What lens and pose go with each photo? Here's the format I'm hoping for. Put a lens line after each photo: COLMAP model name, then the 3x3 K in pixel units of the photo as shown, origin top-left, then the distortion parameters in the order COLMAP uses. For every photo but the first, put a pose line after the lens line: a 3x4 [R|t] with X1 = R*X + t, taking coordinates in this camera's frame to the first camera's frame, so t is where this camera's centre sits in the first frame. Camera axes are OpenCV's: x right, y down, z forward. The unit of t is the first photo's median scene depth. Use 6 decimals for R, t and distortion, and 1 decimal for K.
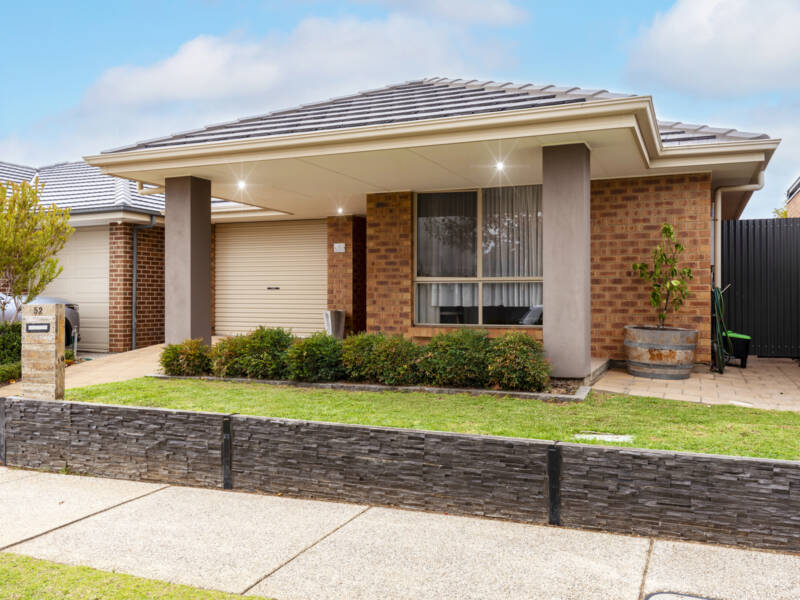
lens RADIAL K [[701.1, 0, 400.0], [0, 701.1, 300.0], [0, 0, 1]] dist [-0.000250, -0.001263]
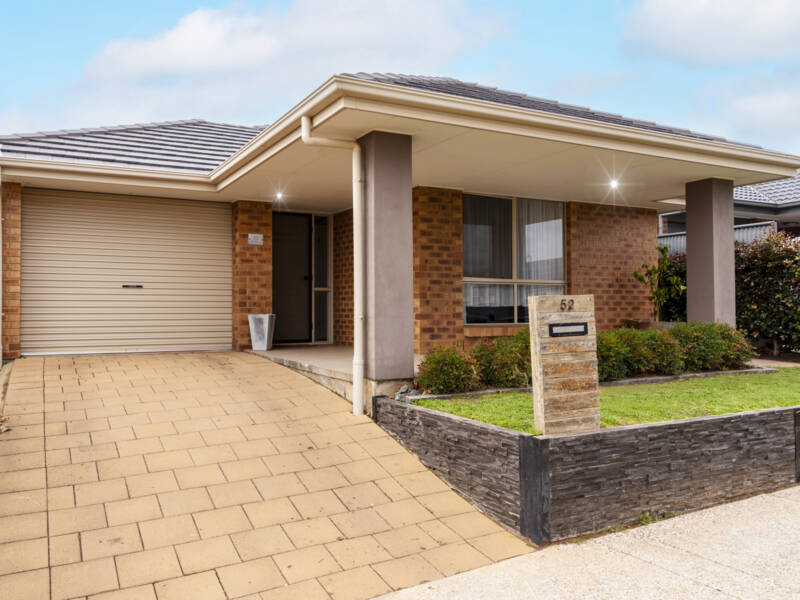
lens RADIAL K [[659.6, 0, 400.0], [0, 659.6, 300.0], [0, 0, 1]] dist [0.011096, 0.004032]
pose [[0.623185, 0.008296, 0.782030, -0.769290], [0.005300, 0.999876, -0.014831, 0.013199], [-0.782057, 0.013387, 0.623064, 0.493366]]
